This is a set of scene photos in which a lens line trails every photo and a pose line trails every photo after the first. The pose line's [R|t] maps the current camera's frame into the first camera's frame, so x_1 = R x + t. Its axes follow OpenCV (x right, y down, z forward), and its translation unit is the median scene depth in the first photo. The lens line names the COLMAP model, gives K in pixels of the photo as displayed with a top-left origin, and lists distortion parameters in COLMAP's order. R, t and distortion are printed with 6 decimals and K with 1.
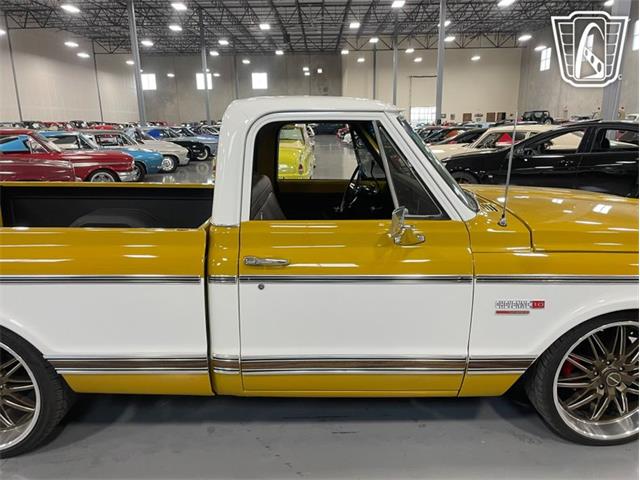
lens RADIAL K [[482.2, 0, 322.8], [0, 482.2, 244.4], [0, 0, 1]] dist [0.069020, -0.093602]
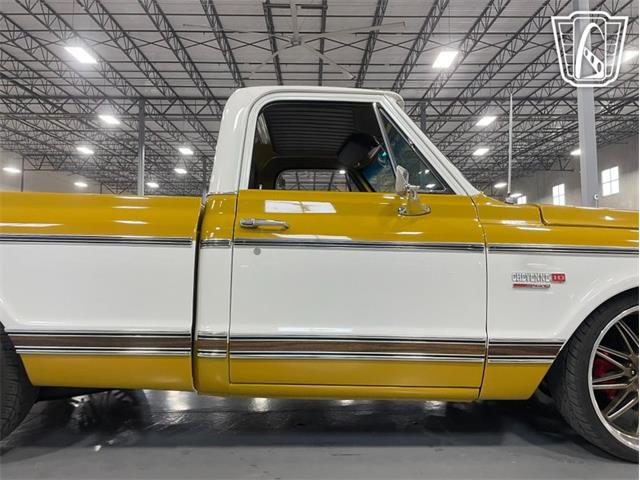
lens RADIAL K [[482.2, 0, 318.4], [0, 482.2, 233.7], [0, 0, 1]] dist [0.069020, -0.093602]
pose [[0.999872, 0.013188, 0.009013, -0.002982], [-0.009761, 0.951088, -0.308765, 0.052963], [-0.012644, 0.308638, 0.951096, 0.017083]]
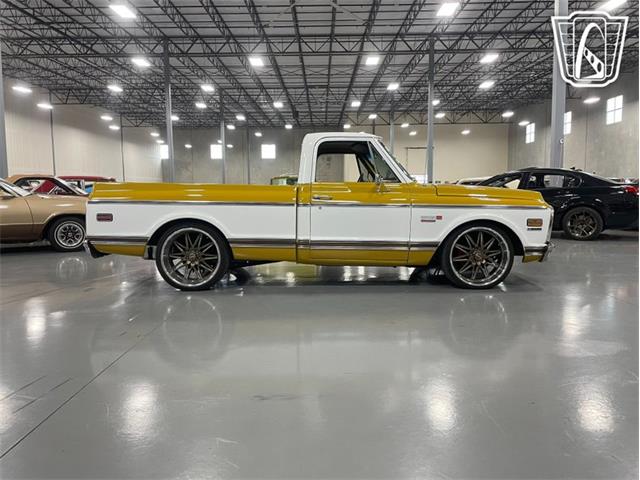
lens RADIAL K [[482.2, 0, 315.0], [0, 482.2, 235.4], [0, 0, 1]] dist [0.069020, -0.093602]
pose [[0.999787, 0.008750, -0.018703, -0.016773], [-0.011572, 0.987599, -0.156571, 0.091661], [0.017102, 0.156754, 0.987490, -0.202479]]
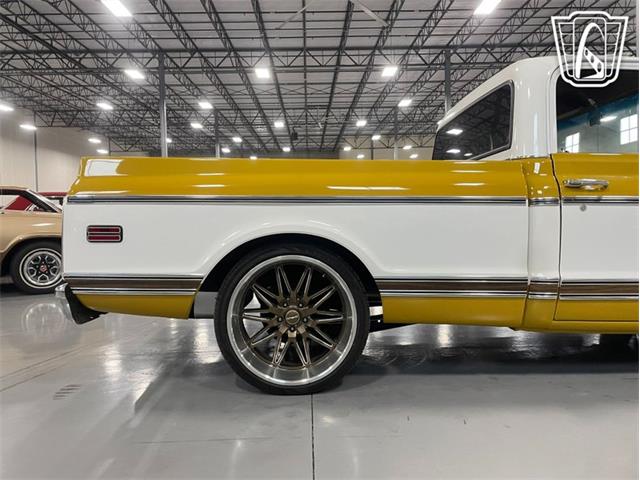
lens RADIAL K [[482.2, 0, 310.3], [0, 482.2, 234.0], [0, 0, 1]] dist [0.069020, -0.093602]
pose [[0.999999, -0.000899, -0.001417, -0.112685], [0.000573, 0.976585, -0.215129, 0.058092], [0.001577, 0.215128, 0.976585, -0.004974]]
